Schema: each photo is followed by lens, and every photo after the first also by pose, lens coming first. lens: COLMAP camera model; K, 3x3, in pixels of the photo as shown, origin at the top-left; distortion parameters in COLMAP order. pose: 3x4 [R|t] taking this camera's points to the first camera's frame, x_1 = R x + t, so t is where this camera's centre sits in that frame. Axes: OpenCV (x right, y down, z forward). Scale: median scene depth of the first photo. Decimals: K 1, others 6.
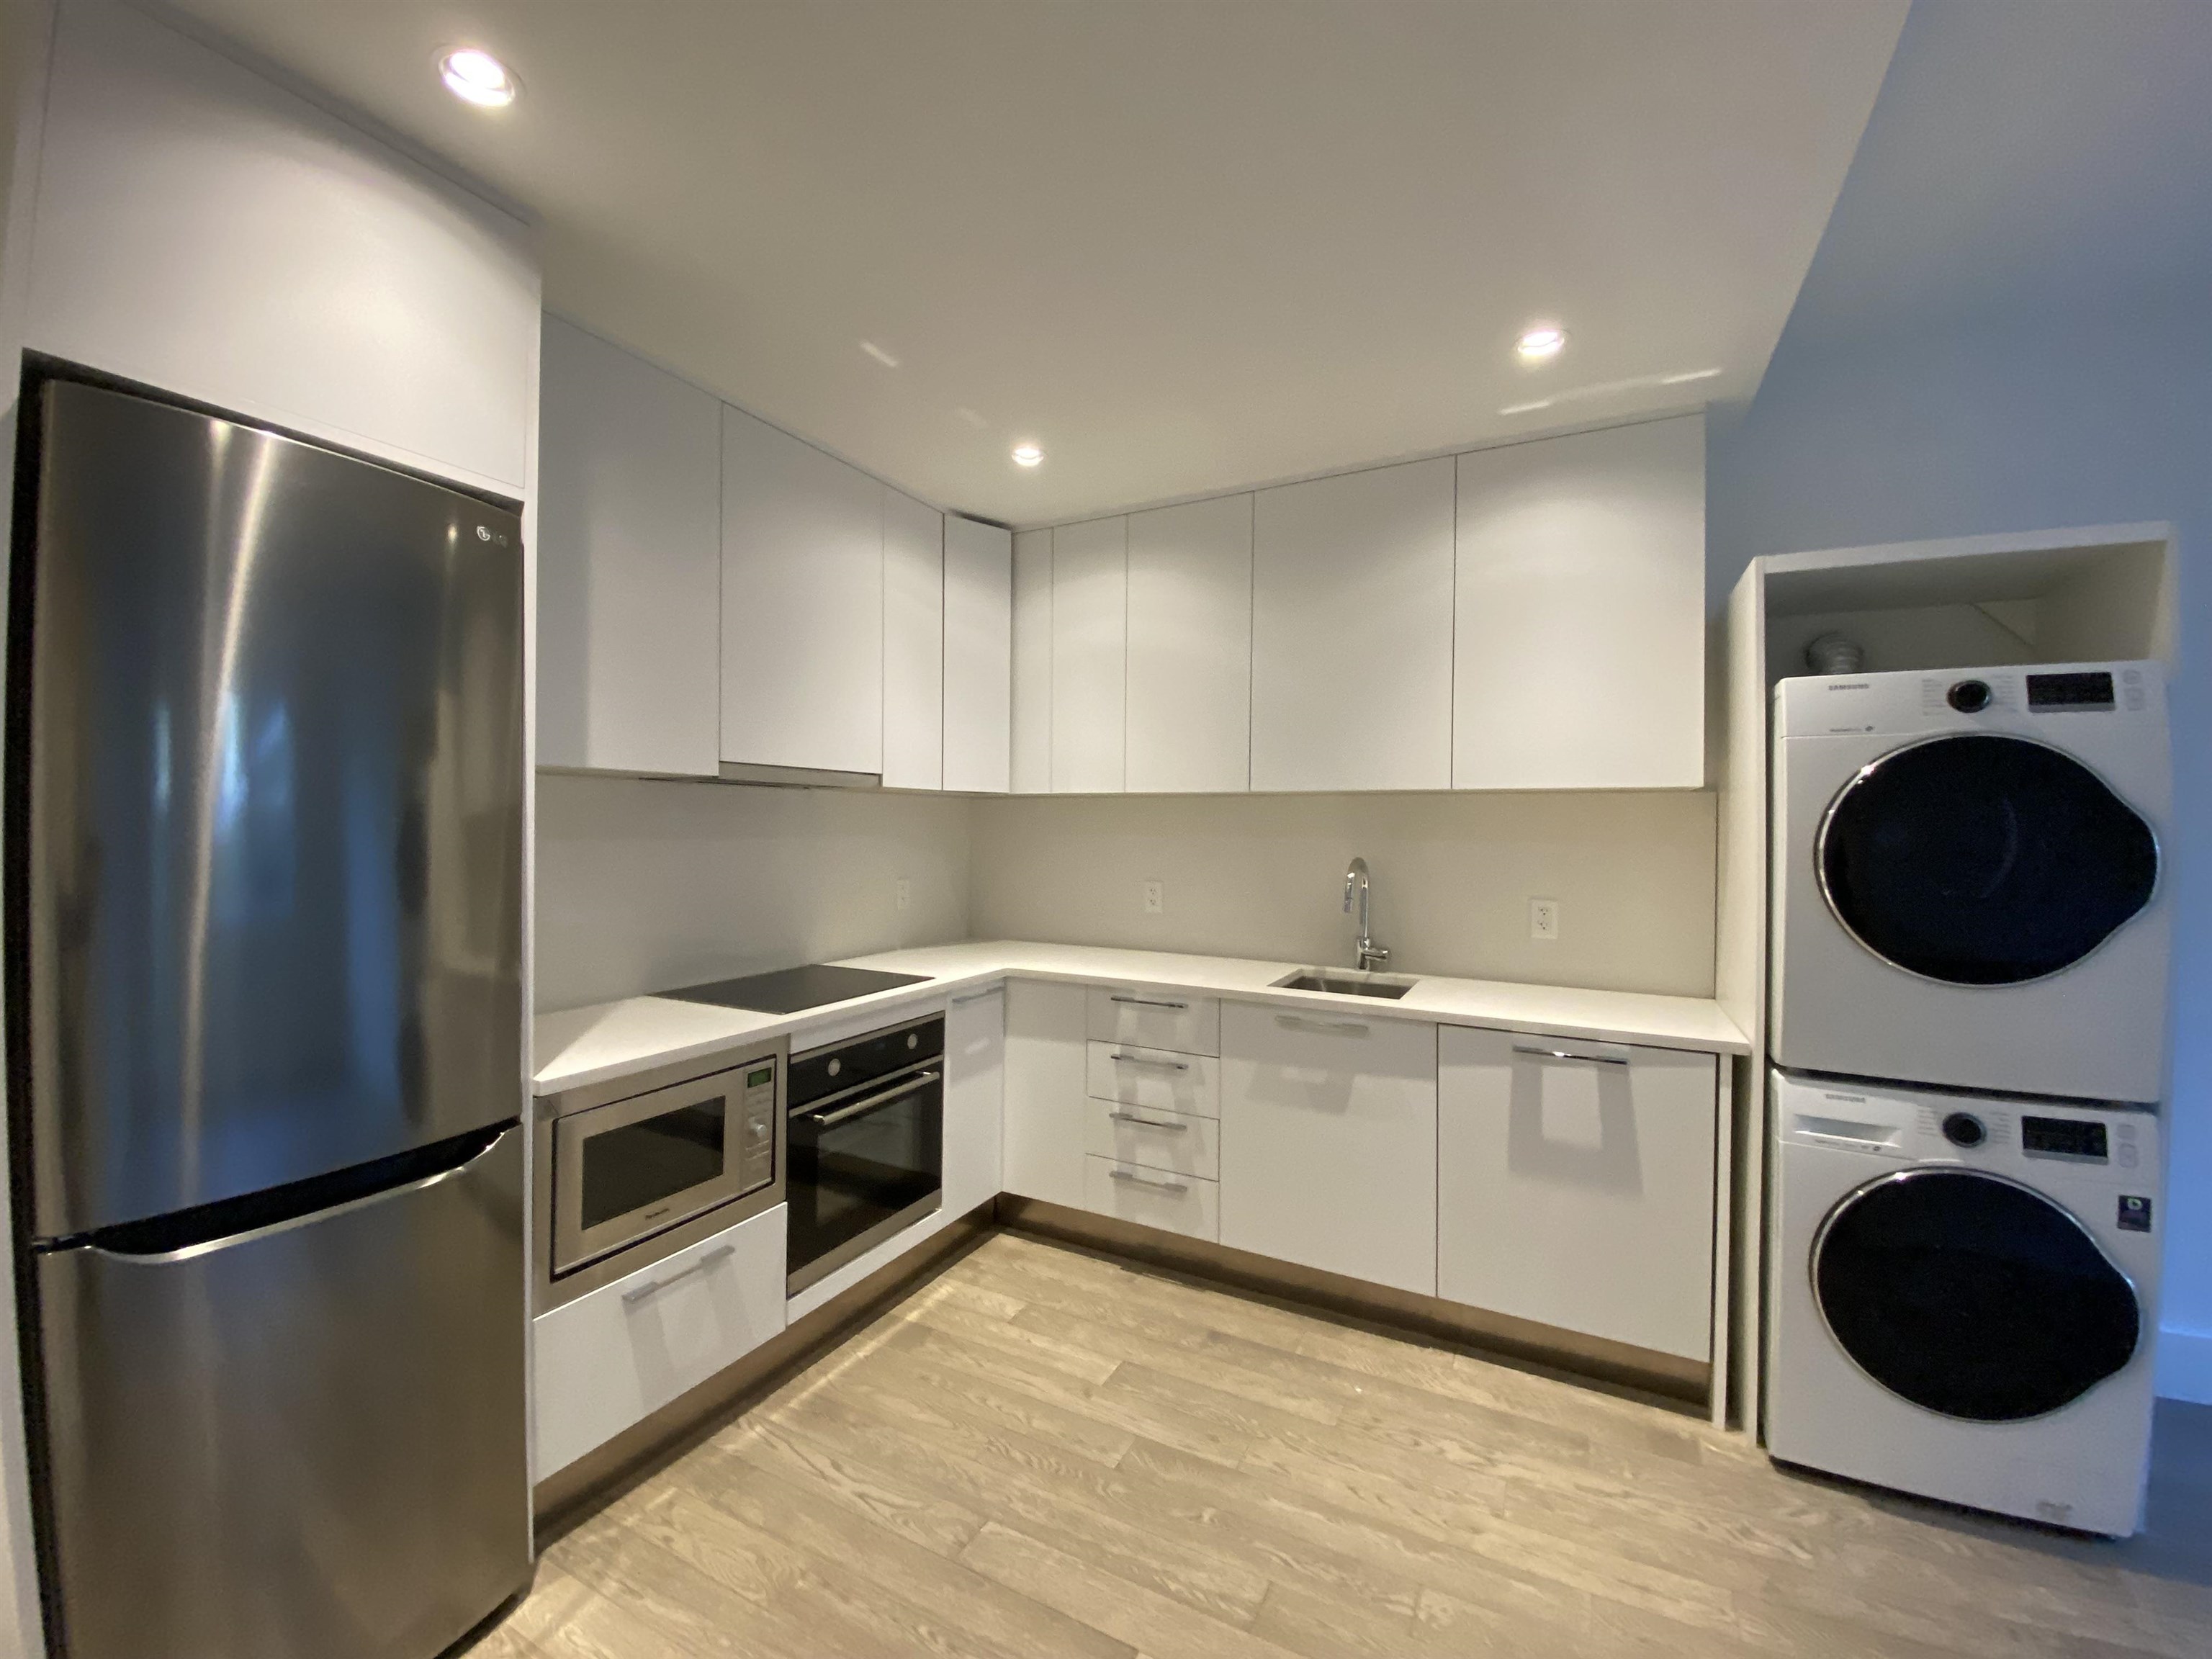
lens RADIAL K [[893.4, 0, 1101.4], [0, 893.4, 822.0], [0, 0, 1]] dist [0.010097, -0.015142]
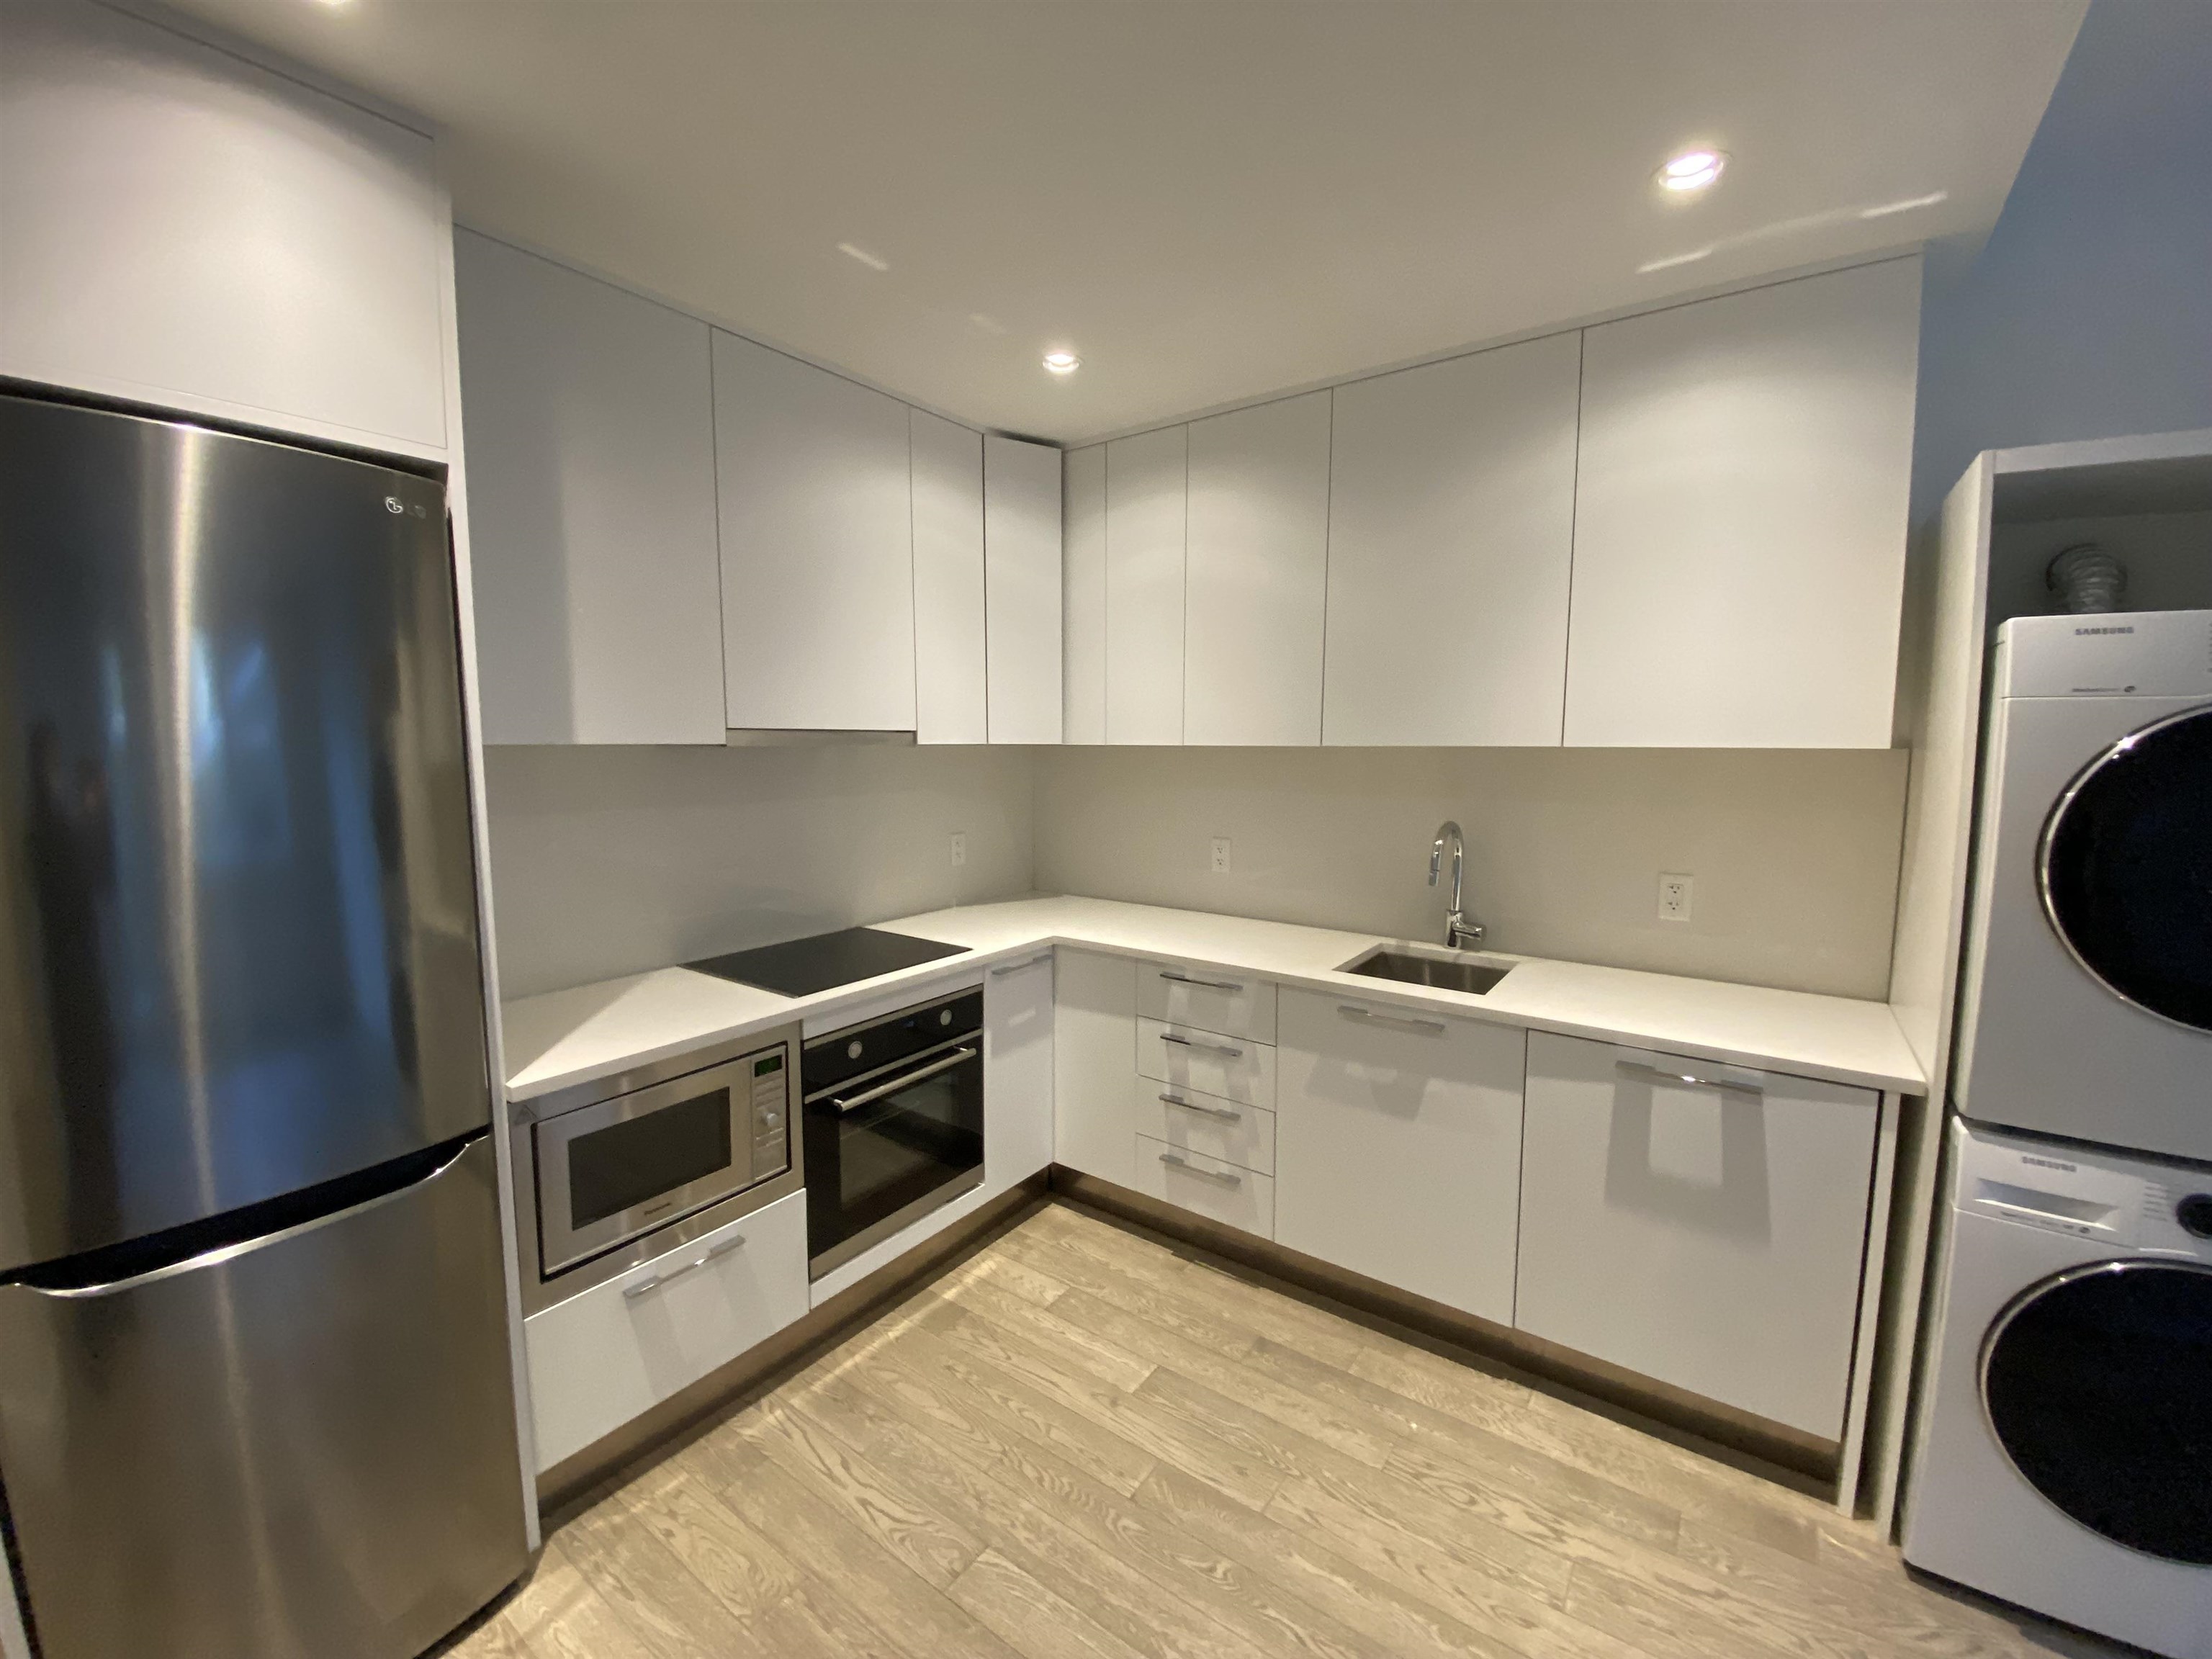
lens RADIAL K [[893.4, 0, 1102.1], [0, 893.4, 822.5], [0, 0, 1]] dist [0.010097, -0.015142]
pose [[0.990374, 0.005454, -0.138312, 0.099832], [0.008085, 0.995238, 0.097135, -0.062046], [0.138183, -0.097319, 0.985614, 0.130392]]
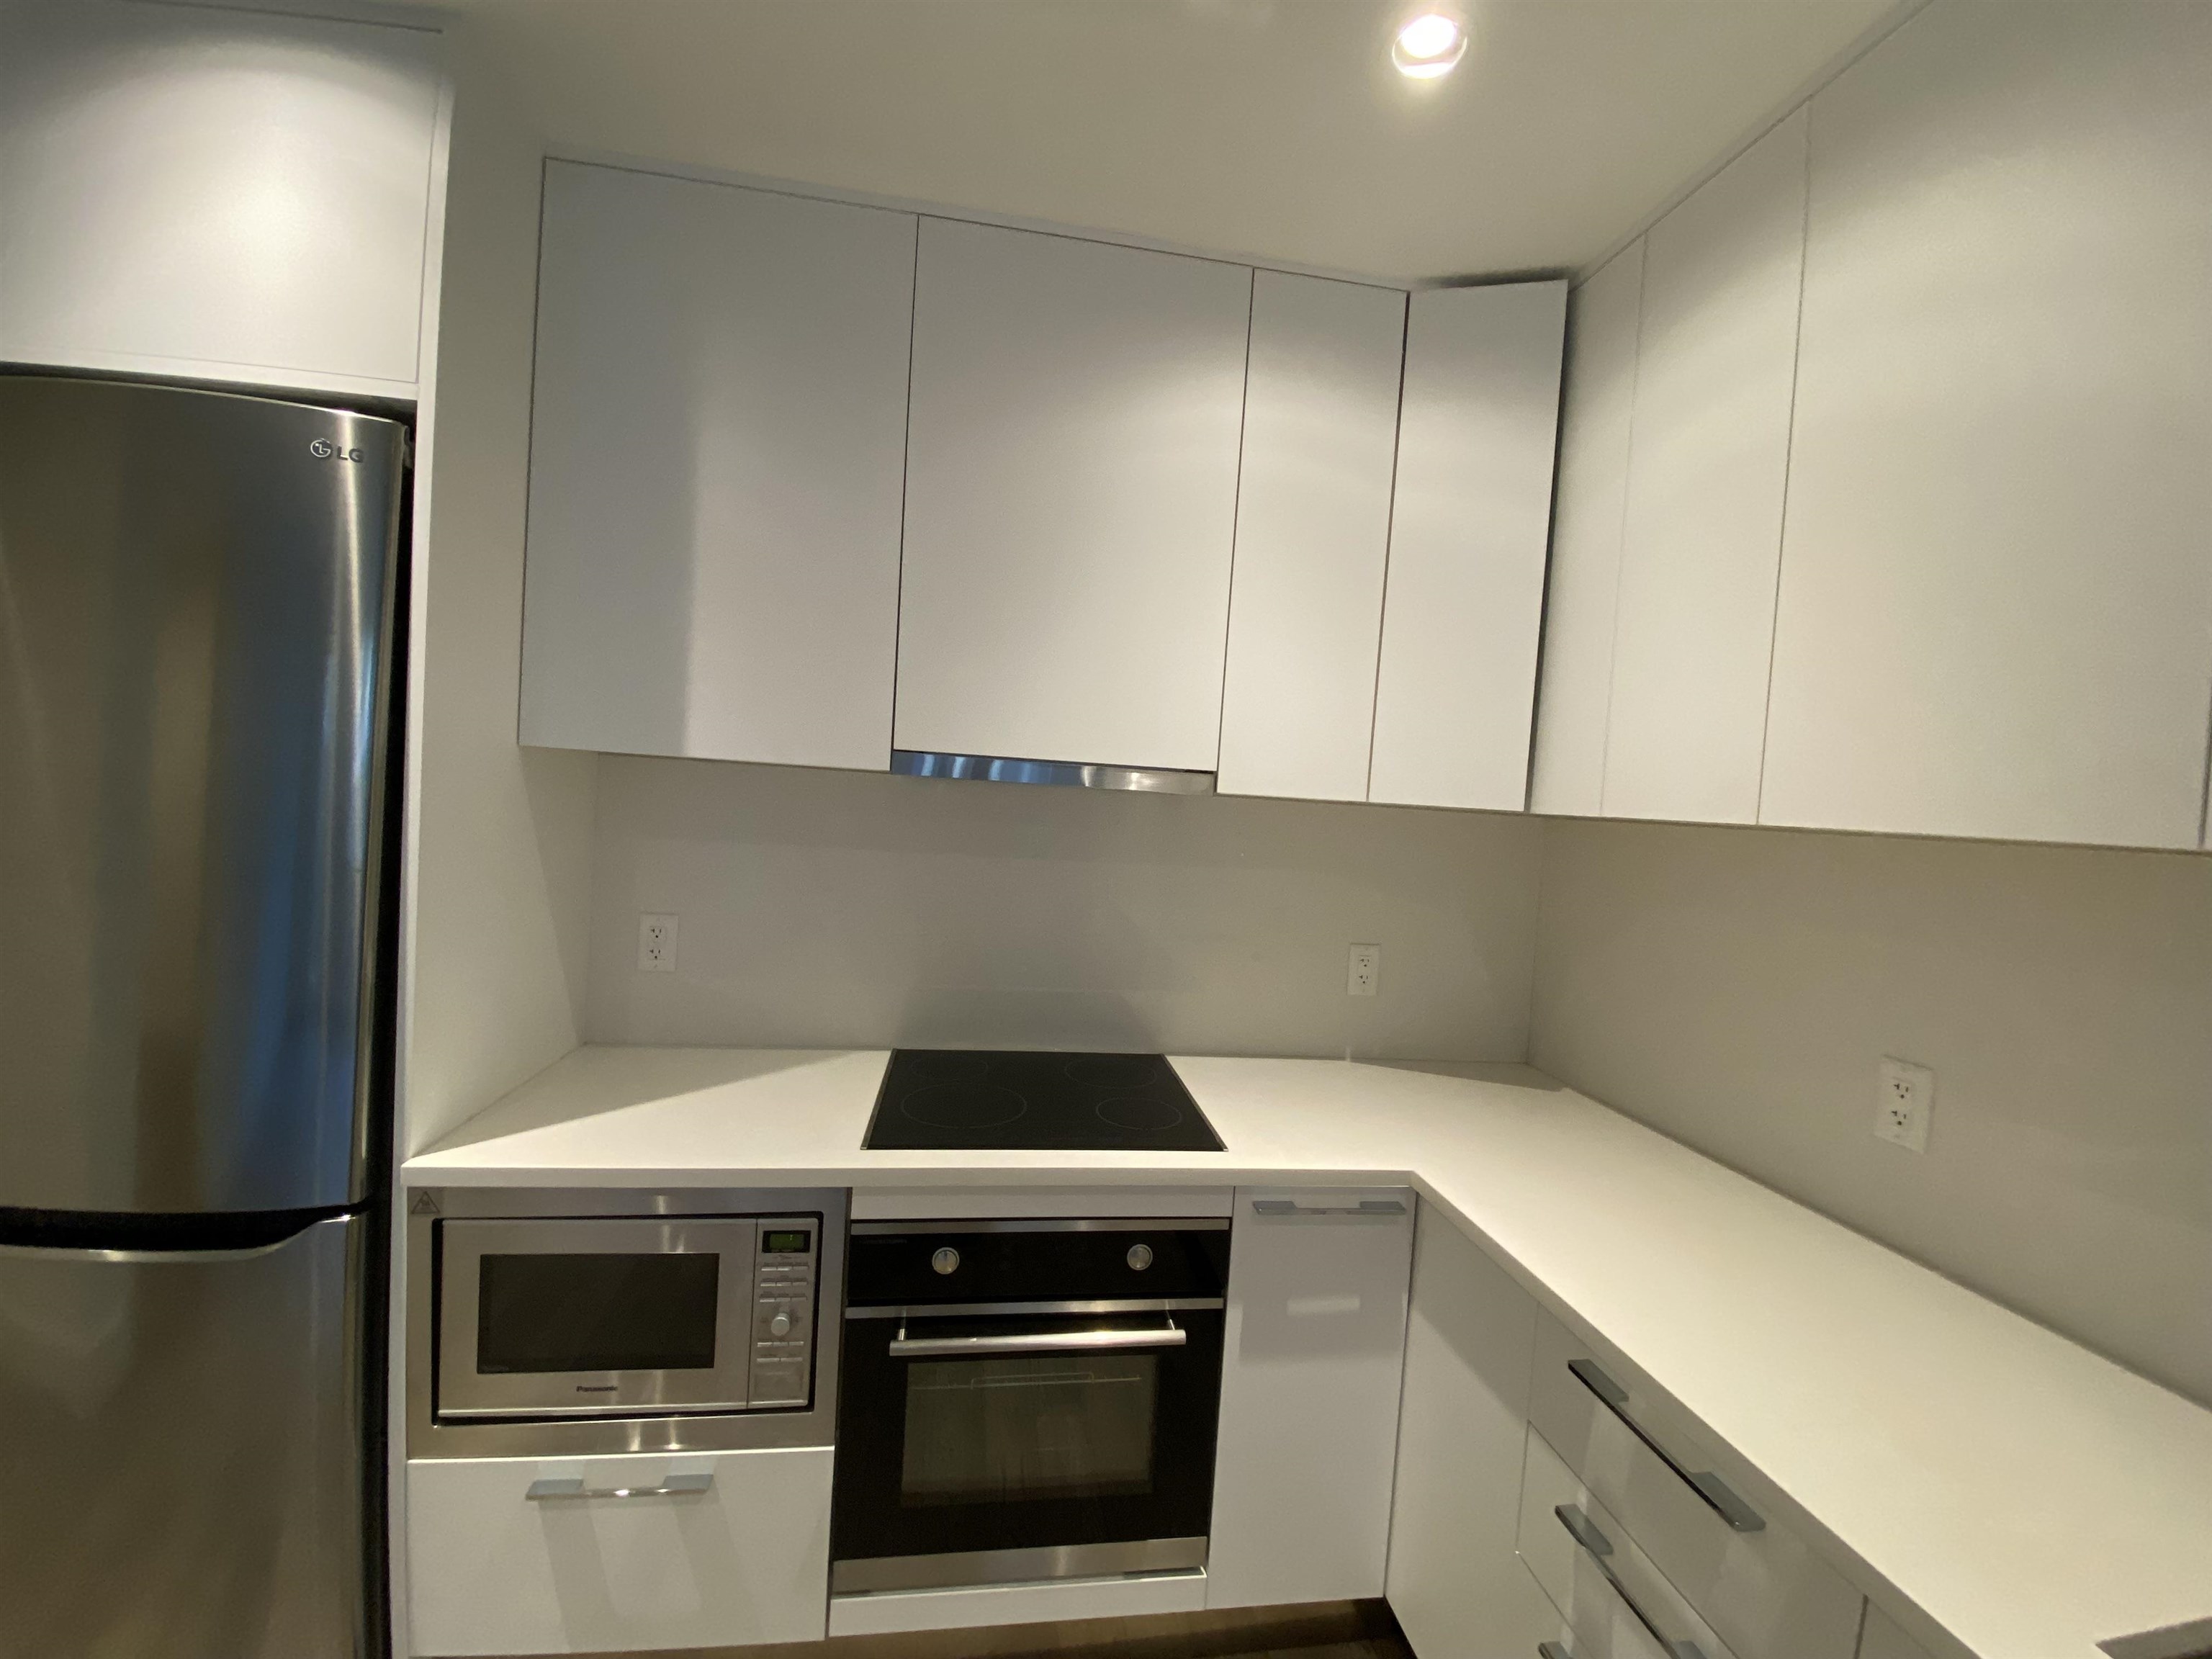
lens RADIAL K [[893.4, 0, 1094.5], [0, 893.4, 821.9], [0, 0, 1]] dist [0.010097, -0.015142]
pose [[0.590434, 0.057999, -0.805000, 0.240012], [-0.054881, 0.997991, 0.031651, -0.045306], [0.805218, 0.025491, 0.592430, 0.776026]]
